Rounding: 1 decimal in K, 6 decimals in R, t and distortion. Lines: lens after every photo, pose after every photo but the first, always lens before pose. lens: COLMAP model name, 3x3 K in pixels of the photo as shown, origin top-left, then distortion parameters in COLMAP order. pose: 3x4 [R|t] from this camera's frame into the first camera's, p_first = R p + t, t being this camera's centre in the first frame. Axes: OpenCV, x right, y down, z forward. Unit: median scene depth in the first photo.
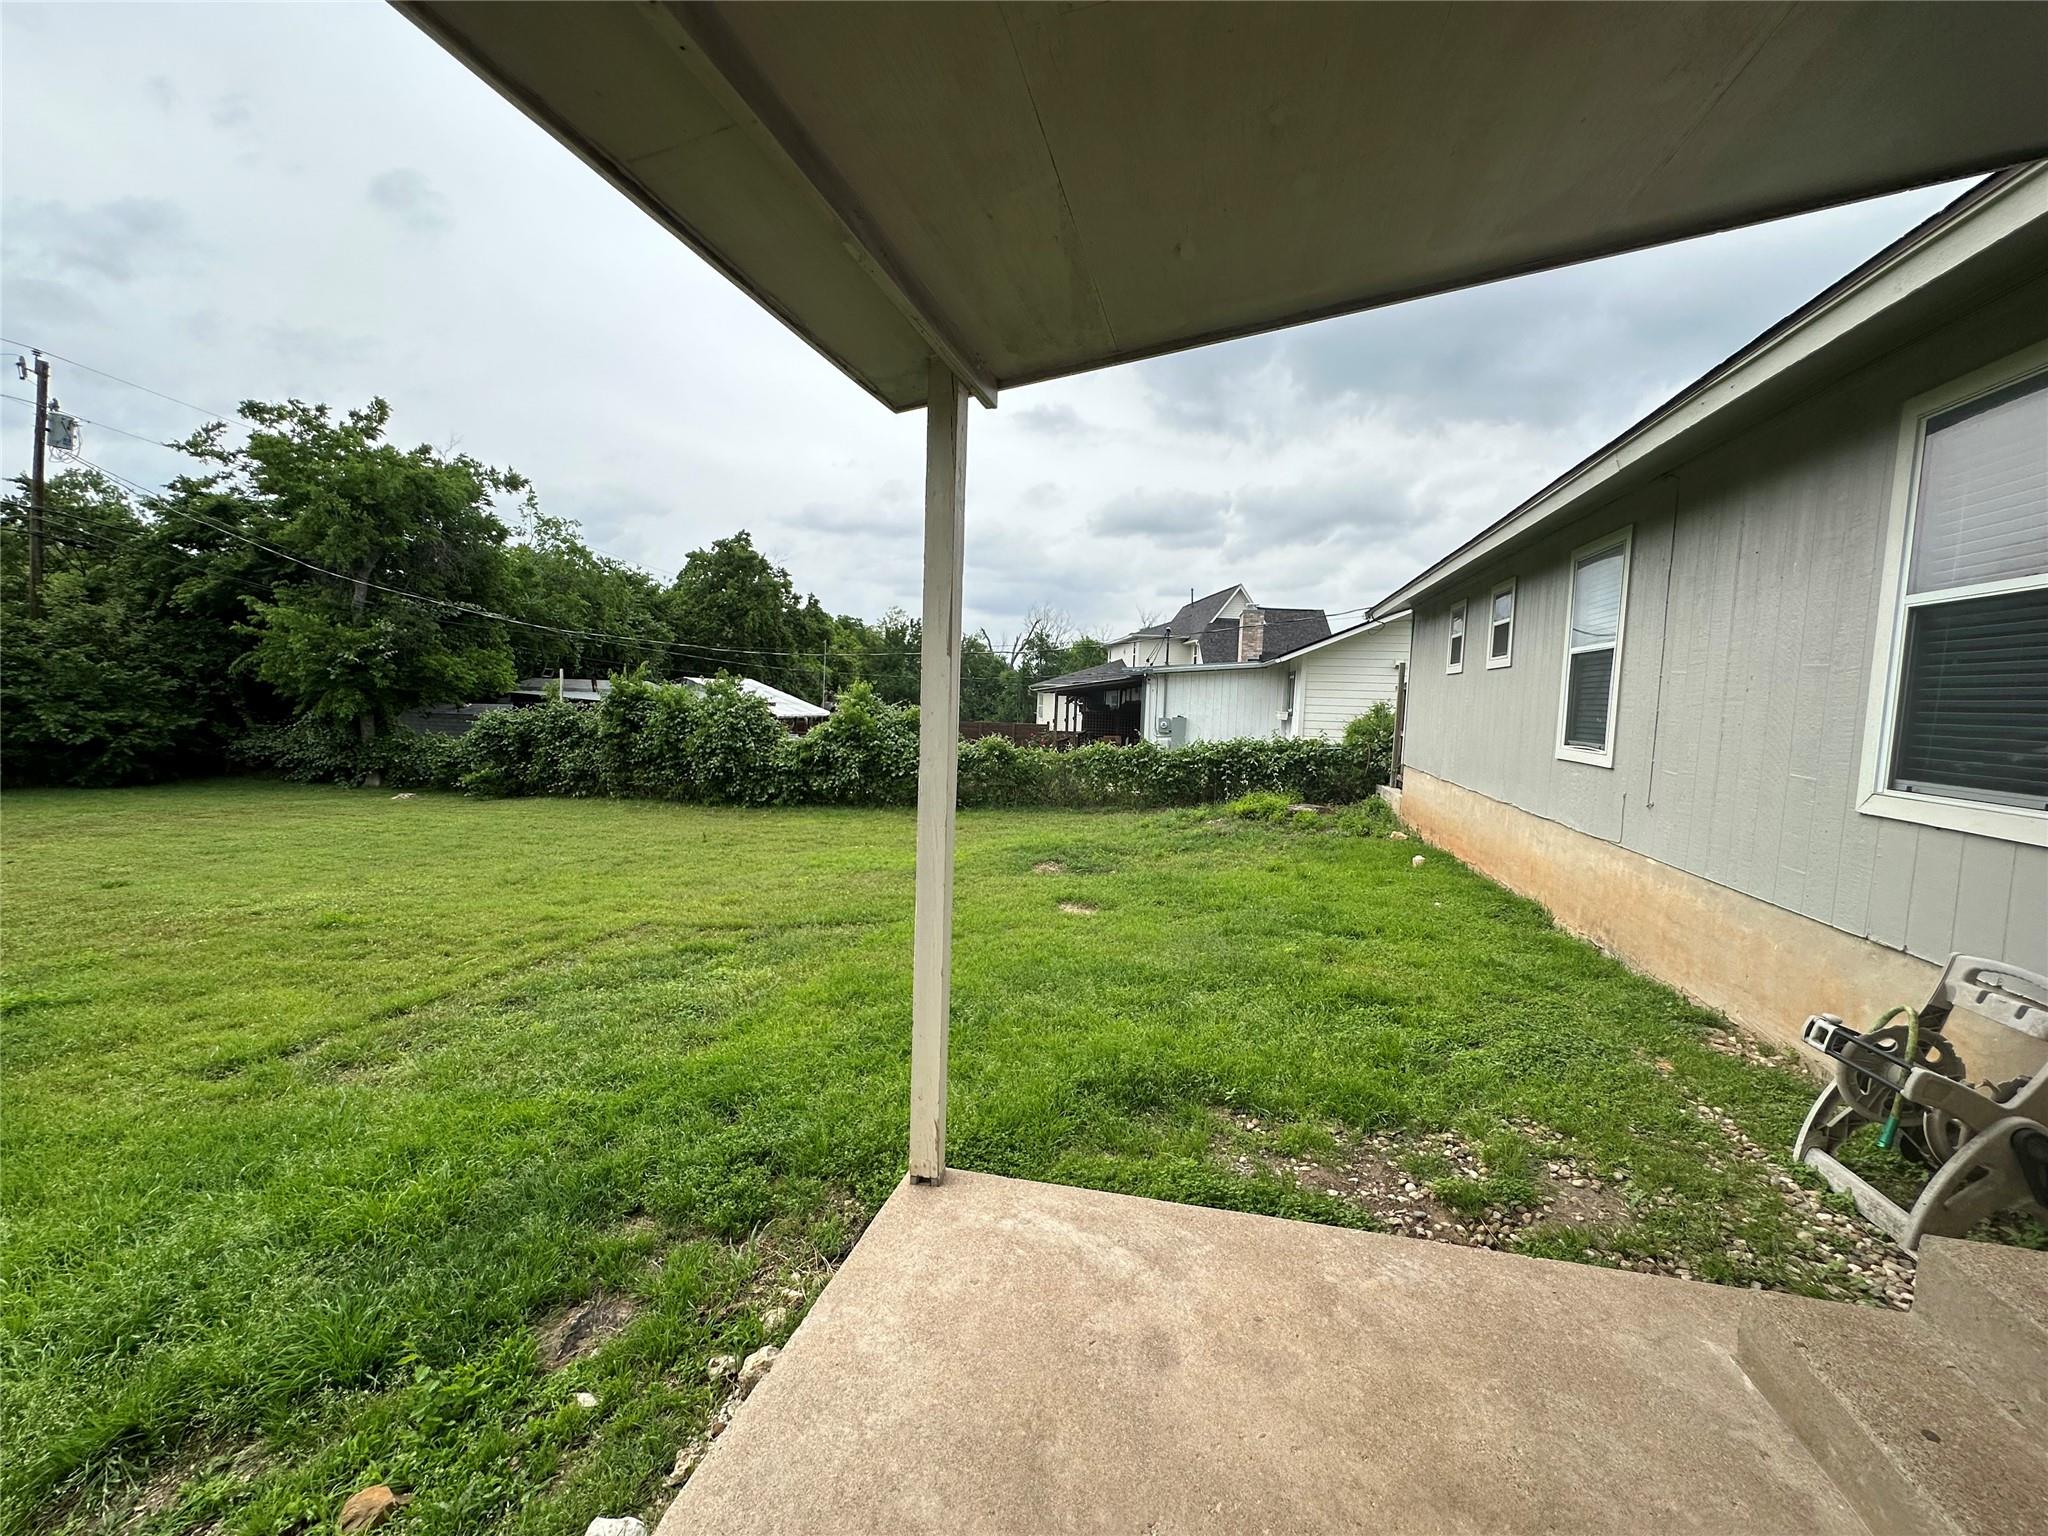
lens RADIAL K [[820.5, 0, 1027.0], [0, 820.5, 766.7], [0, 0, 1]] dist [-0.003161, 0.000694]
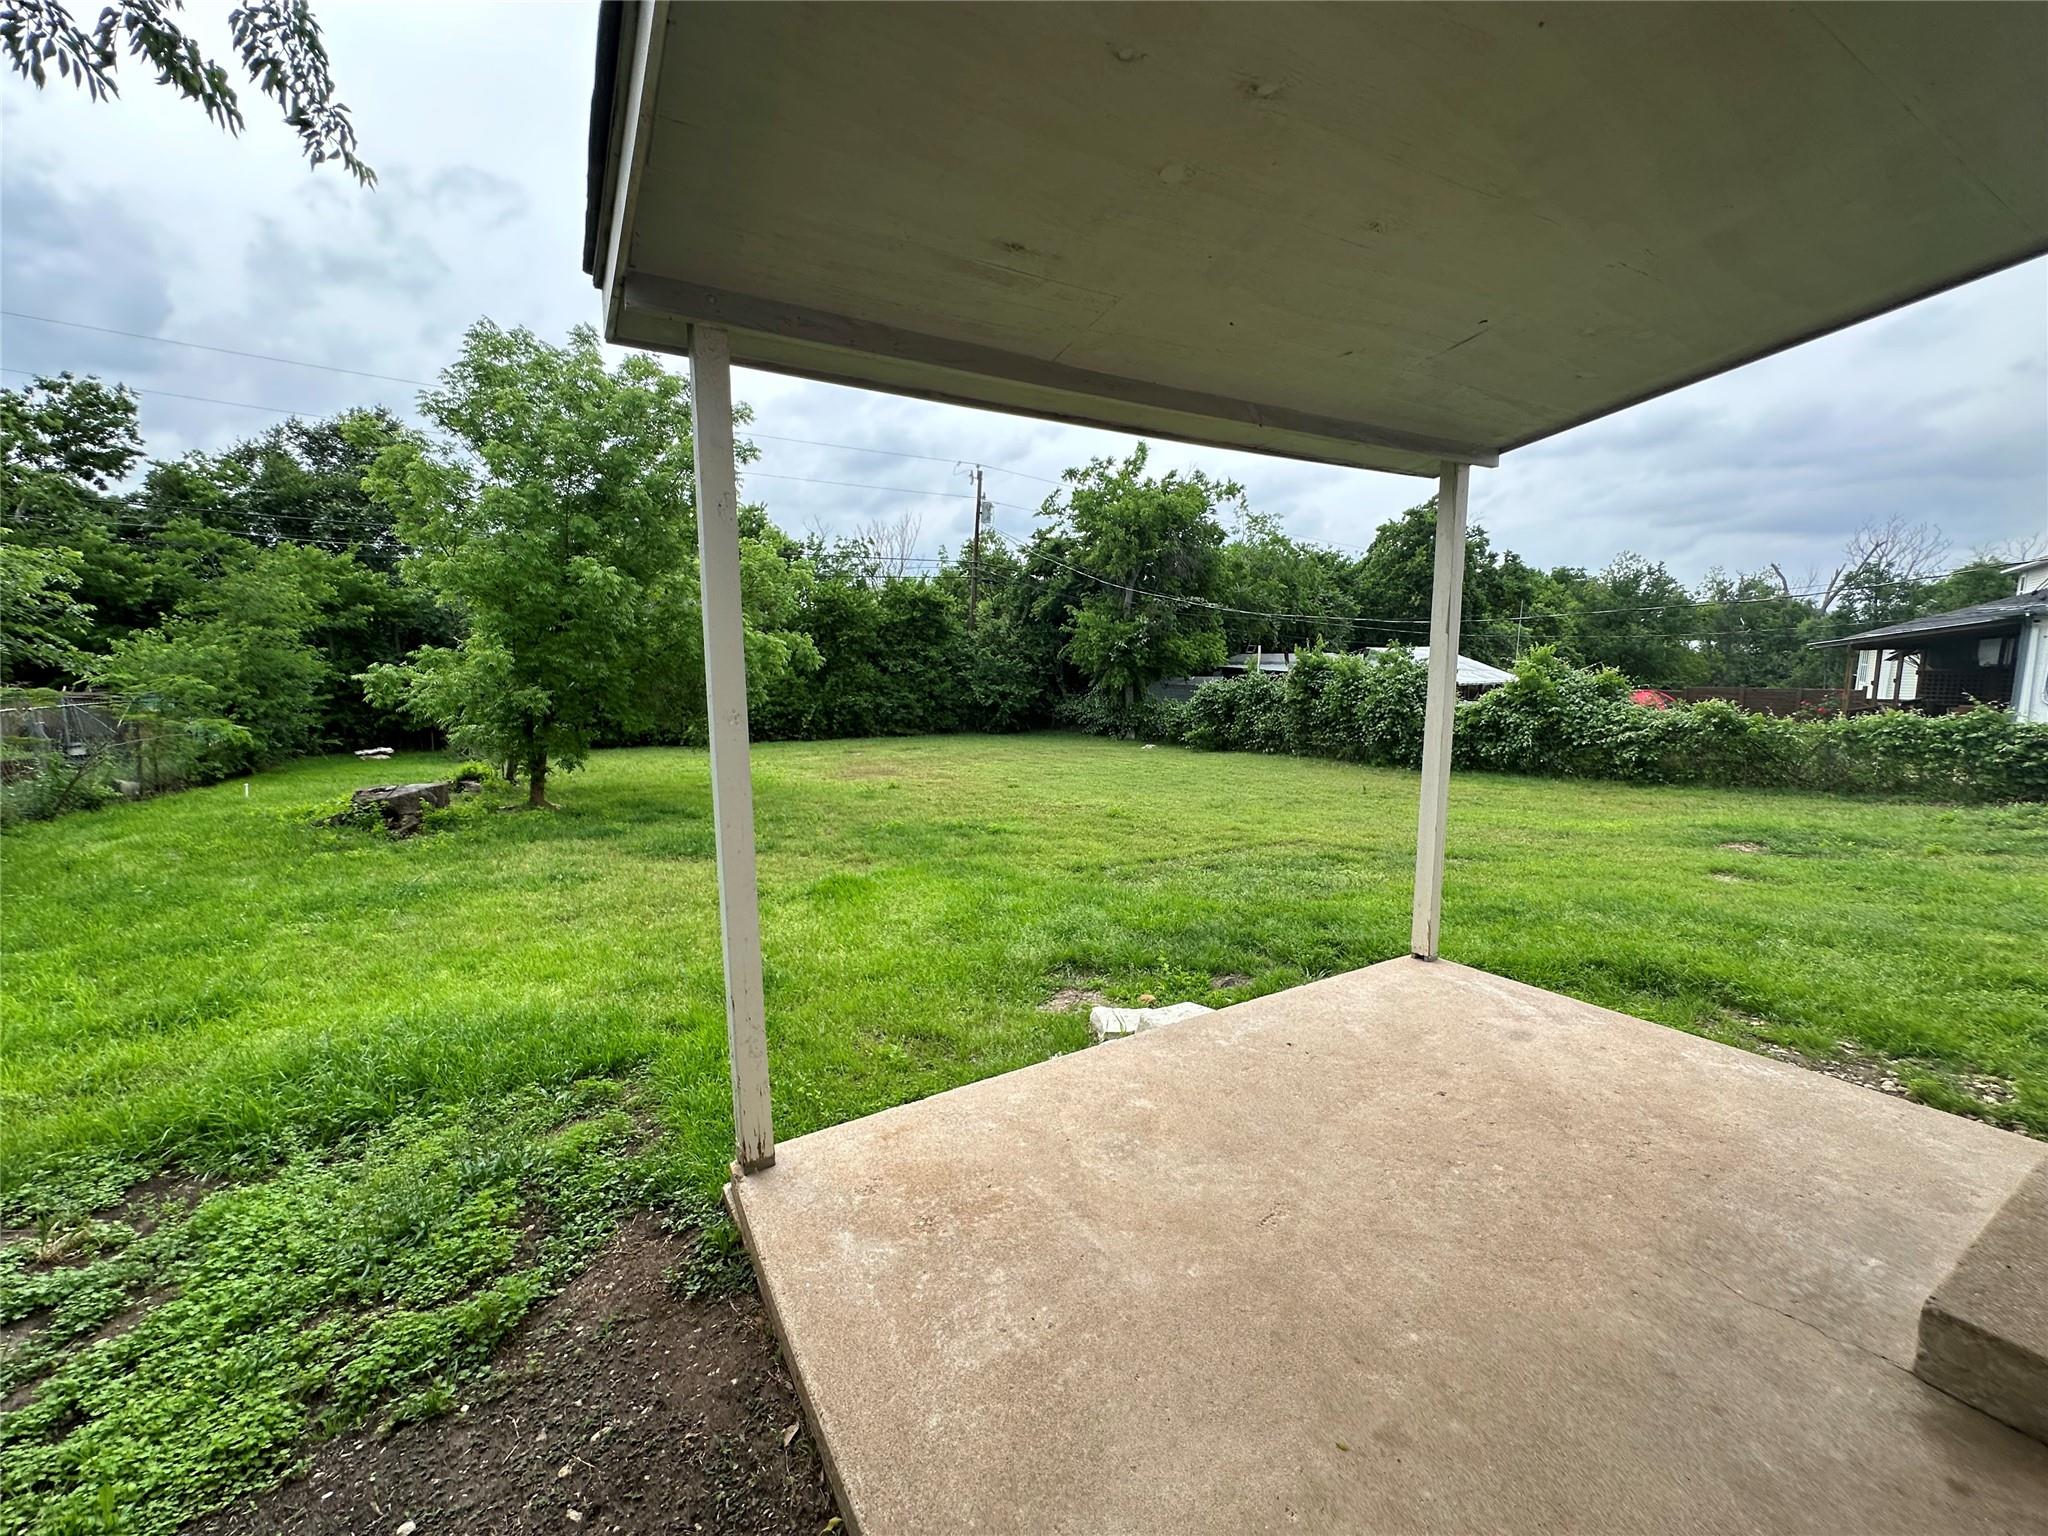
lens RADIAL K [[820.5, 0, 1023.8], [0, 820.5, 767.8], [0, 0, 1]] dist [-0.003161, 0.000694]
pose [[0.698015, 0.059035, -0.713645, 0.066453], [-0.032109, 0.998174, 0.051167, 0.010086], [0.715363, -0.012801, 0.698636, -0.099735]]
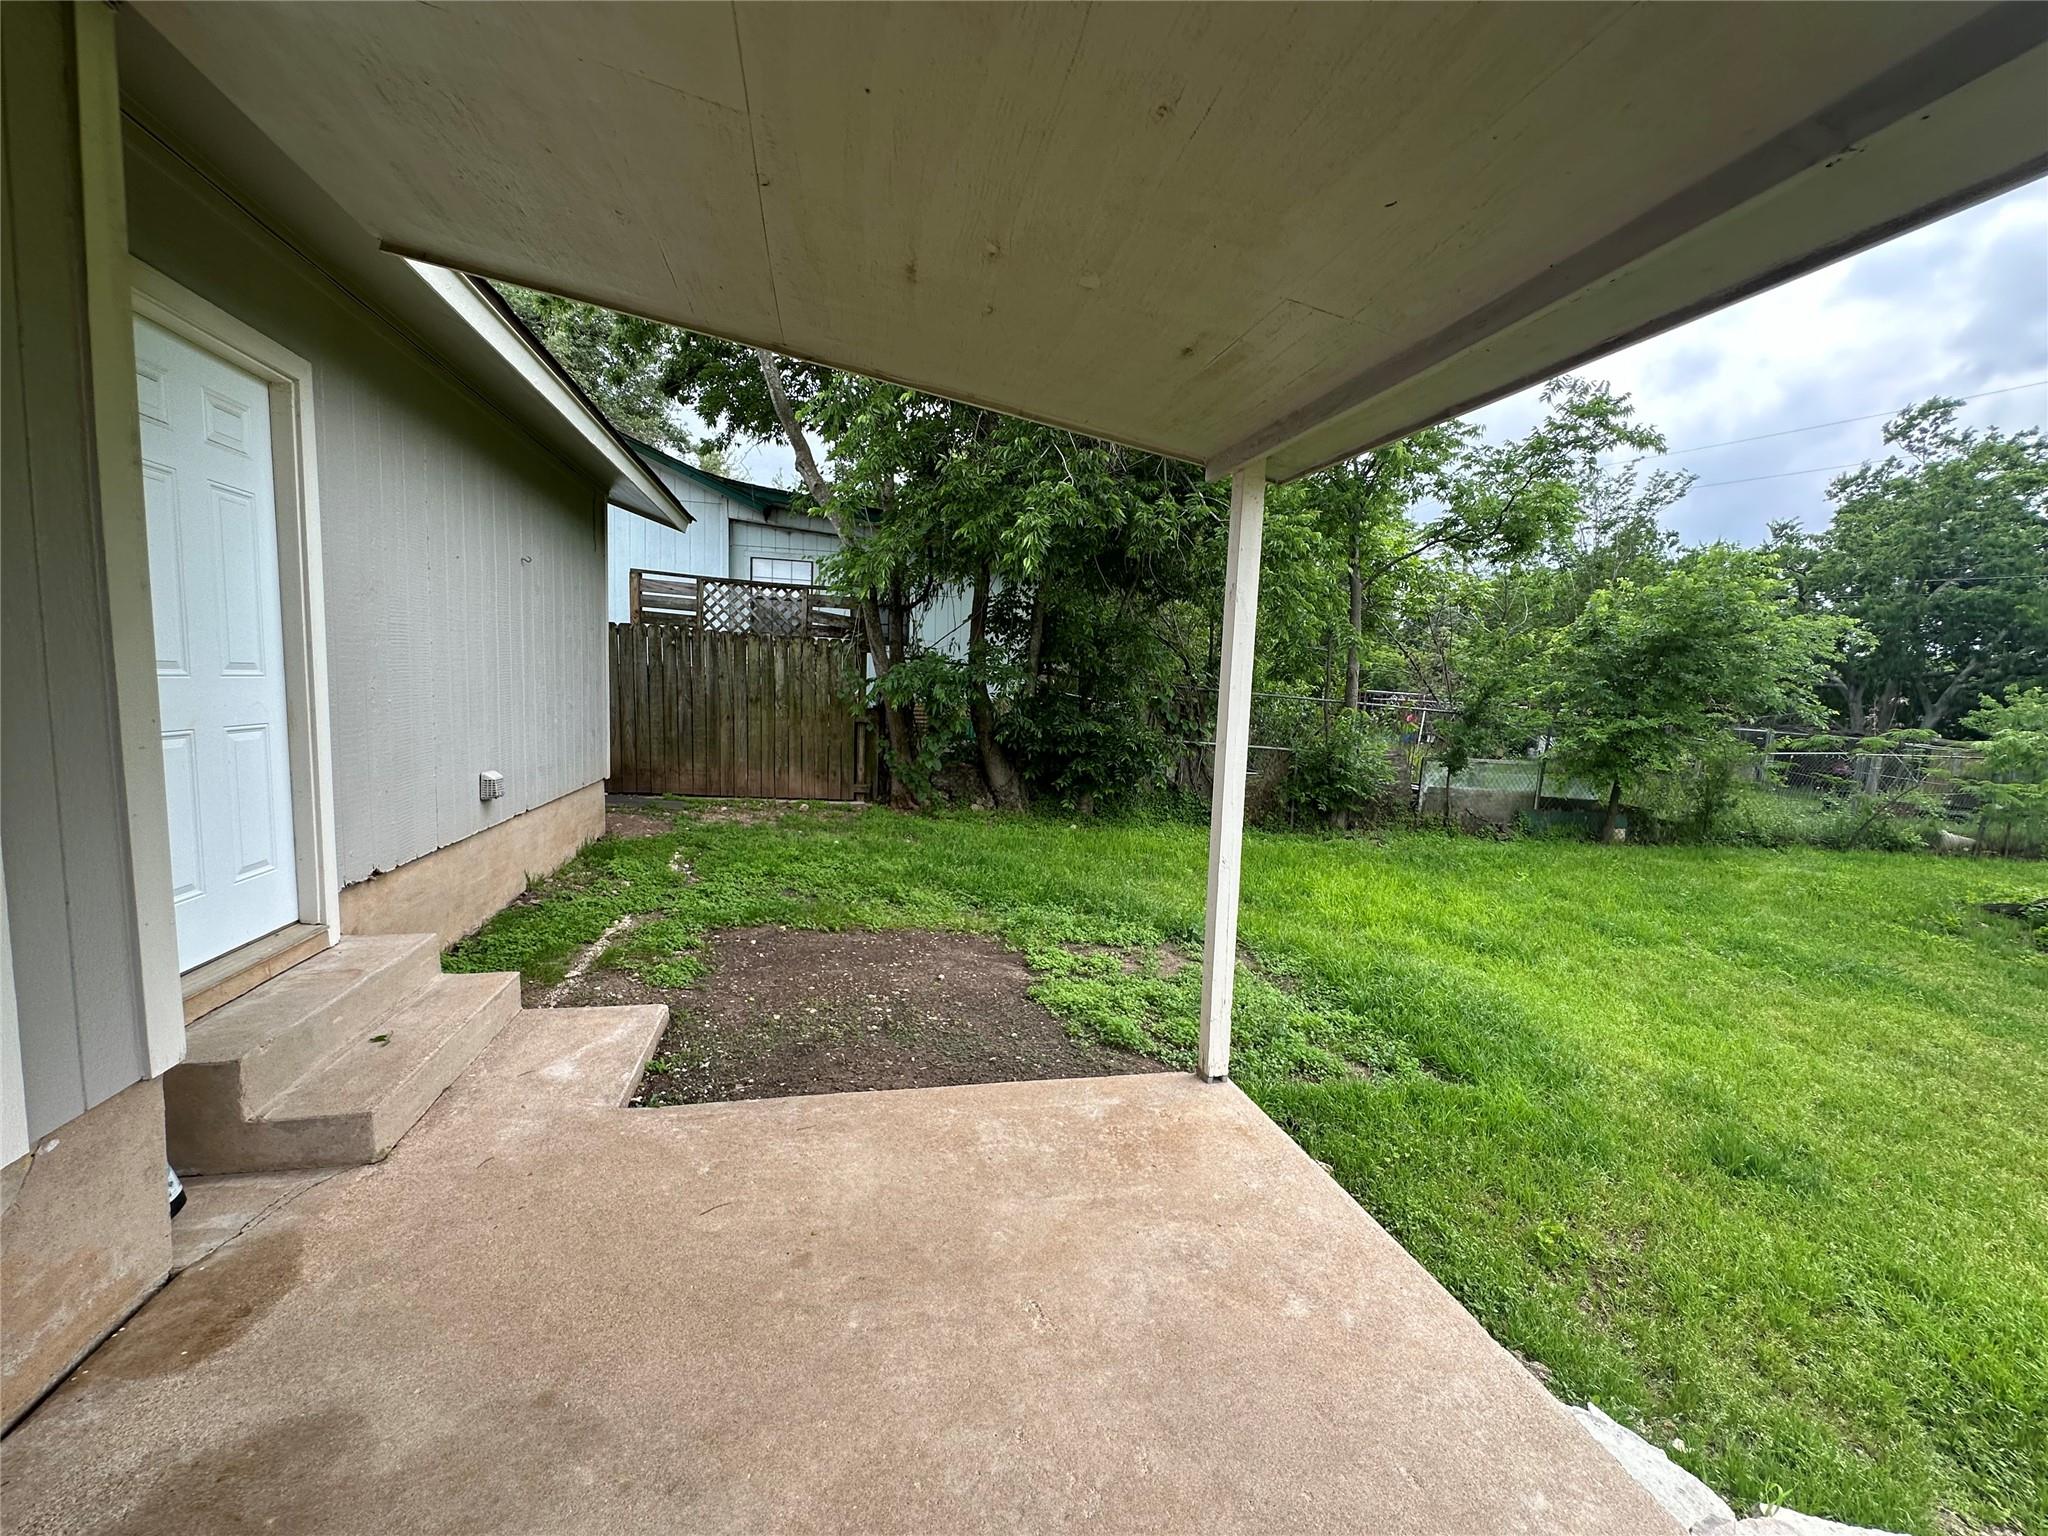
lens RADIAL K [[820.5, 0, 1027.4], [0, 820.5, 767.2], [0, 0, 1]] dist [-0.003161, 0.000694]
pose [[-0.882912, -0.015499, -0.469283, 0.063911], [-0.103230, 0.981409, 0.161804, -0.009122], [0.458051, 0.191303, -0.868097, 0.095335]]
